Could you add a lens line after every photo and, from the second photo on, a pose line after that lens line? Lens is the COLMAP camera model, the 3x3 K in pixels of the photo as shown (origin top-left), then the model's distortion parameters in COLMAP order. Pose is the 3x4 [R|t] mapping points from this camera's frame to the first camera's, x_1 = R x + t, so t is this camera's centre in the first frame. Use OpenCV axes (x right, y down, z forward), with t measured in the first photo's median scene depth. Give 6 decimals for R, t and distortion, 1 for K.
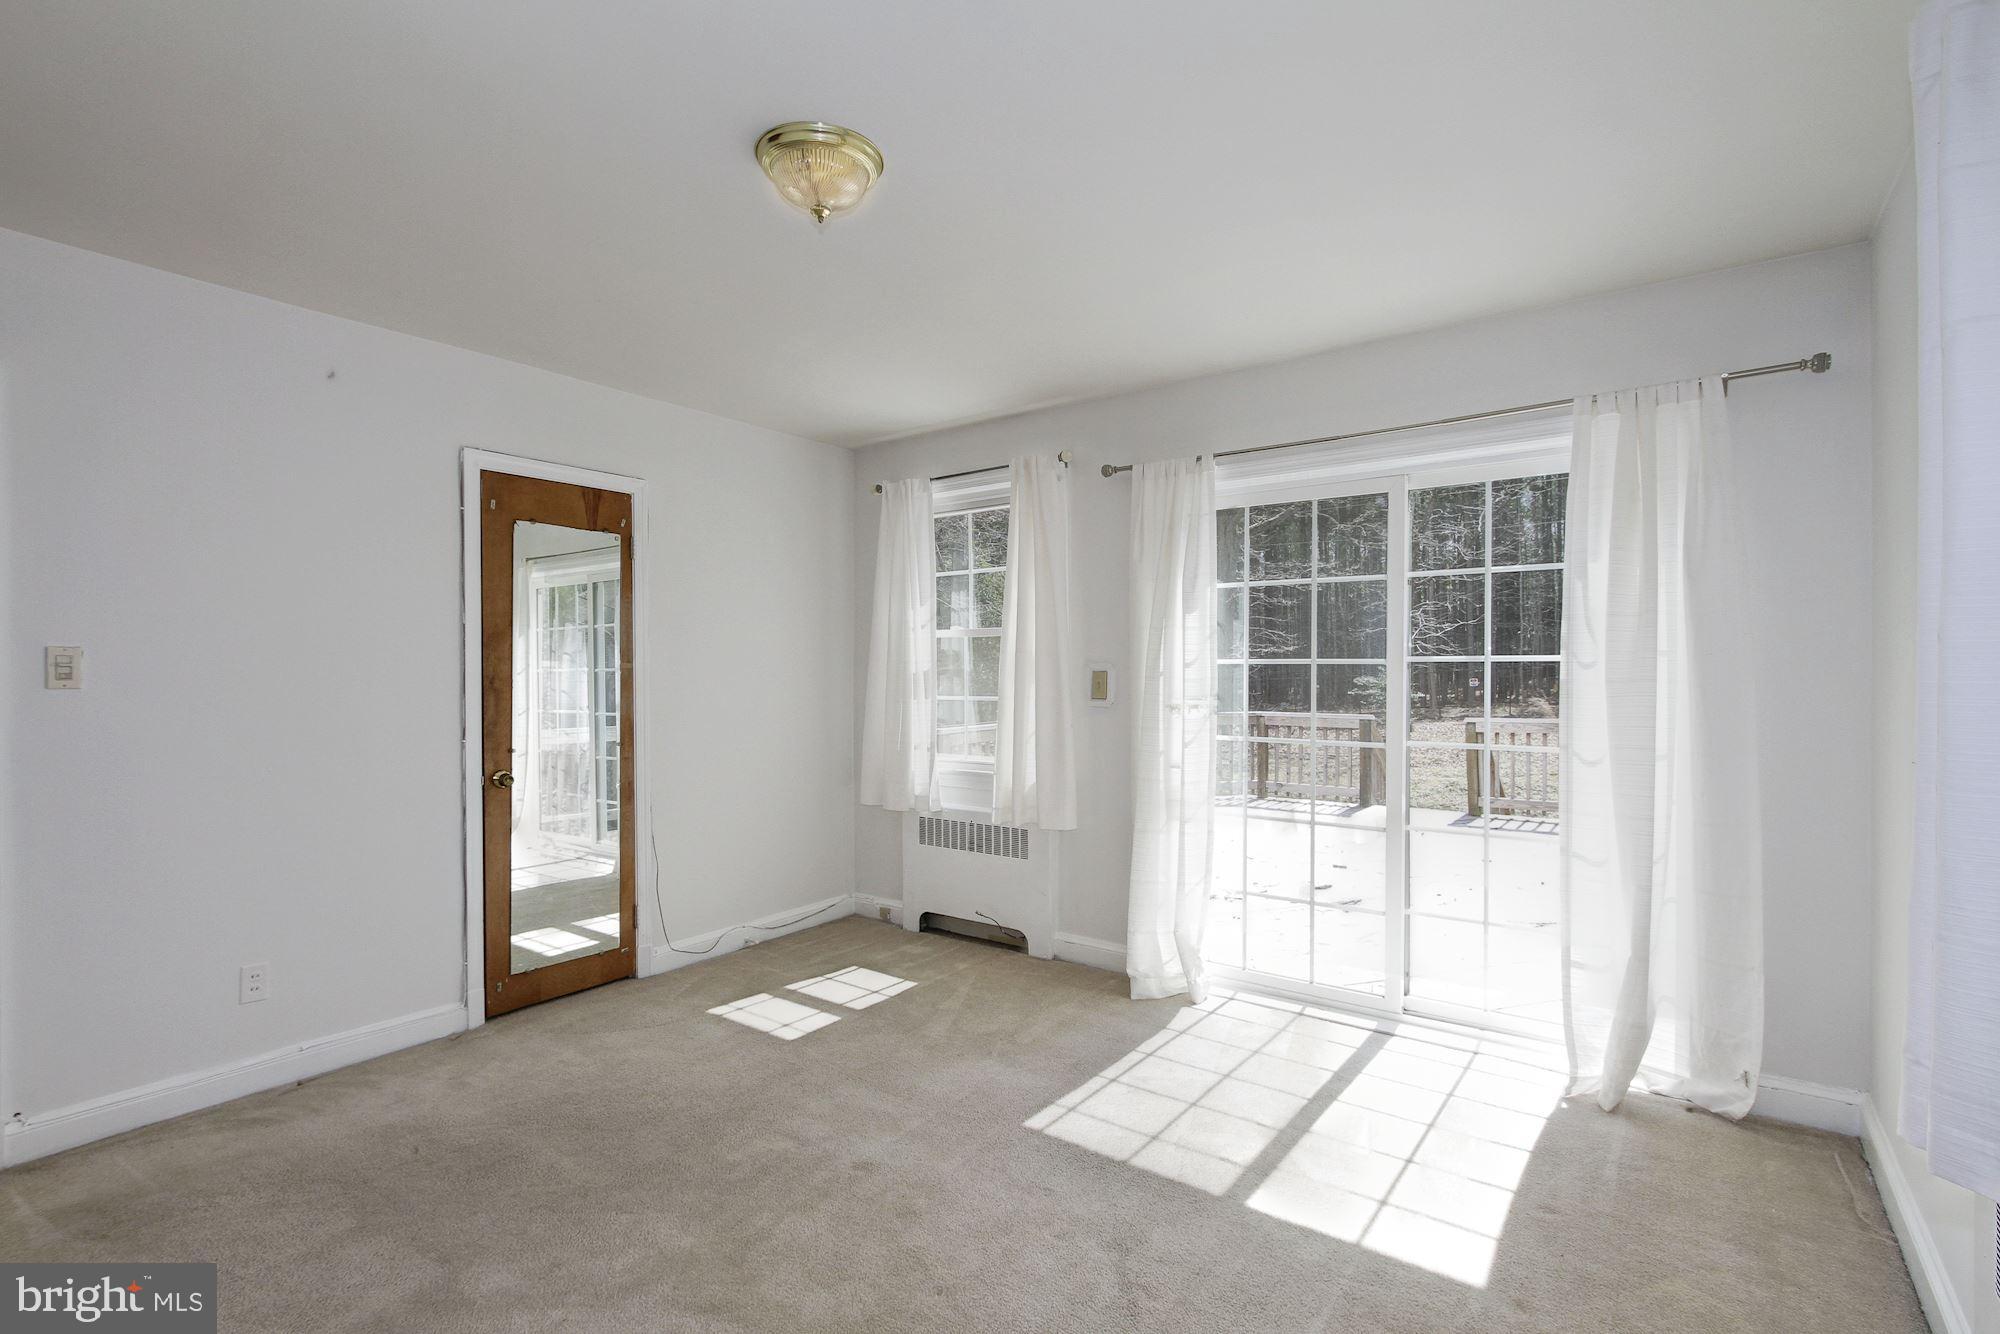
lens RADIAL K [[927.7, 0, 992.7], [0, 927.7, 669.5], [0, 0, 1]] dist [-0.005190, 0.002097]
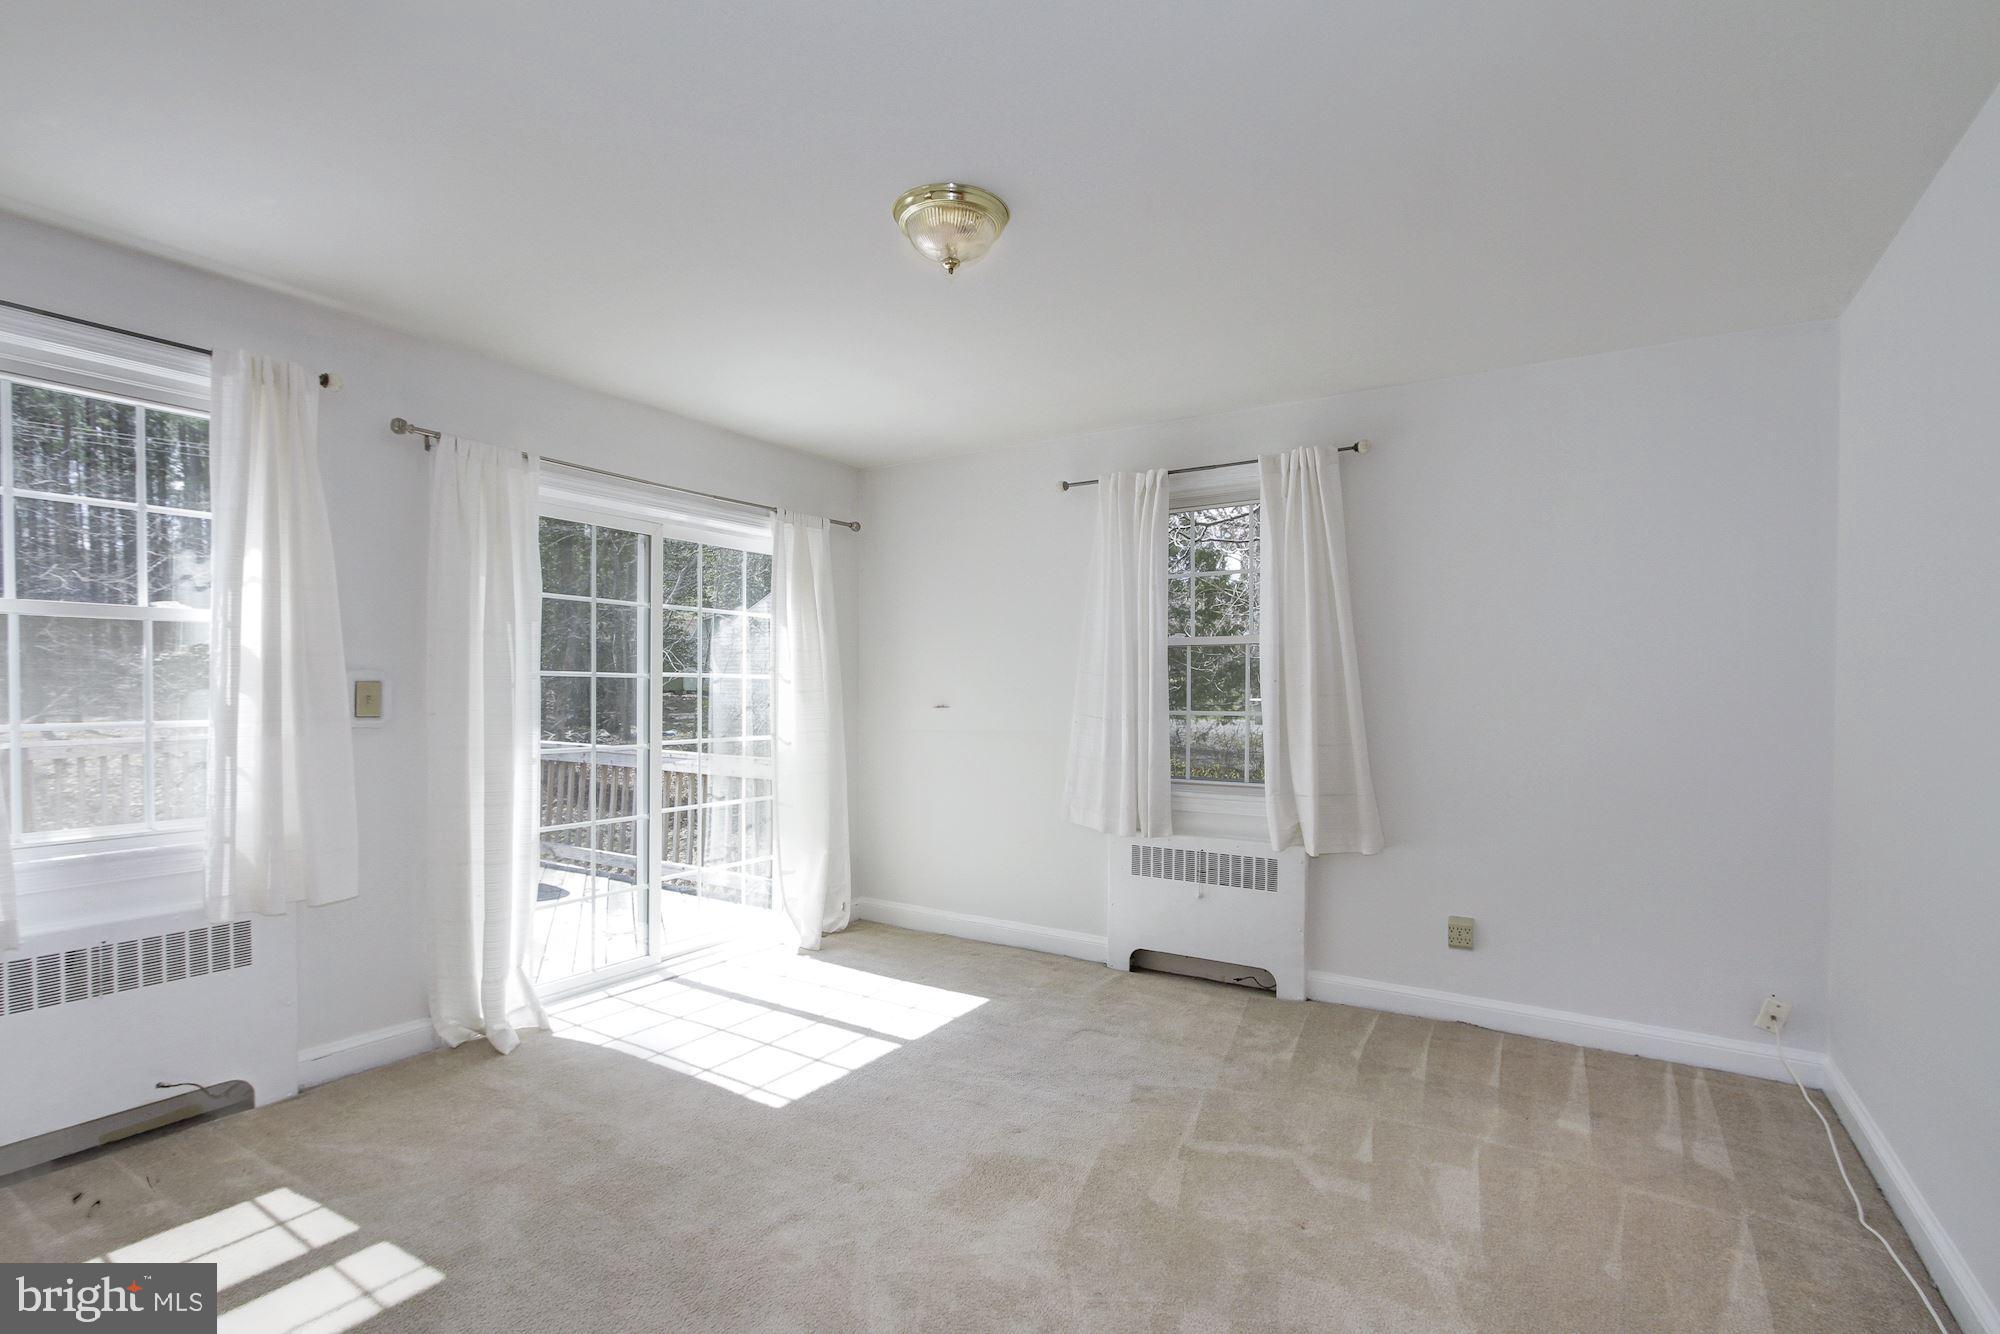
lens RADIAL K [[927.7, 0, 991.8], [0, 927.7, 682.0], [0, 0, 1]] dist [-0.005190, 0.002097]
pose [[-0.069995, 0.007348, 0.997520, -0.779349], [-0.009117, 0.999926, -0.008005, 0.004882], [-0.997506, -0.009654, -0.069923, 0.618711]]
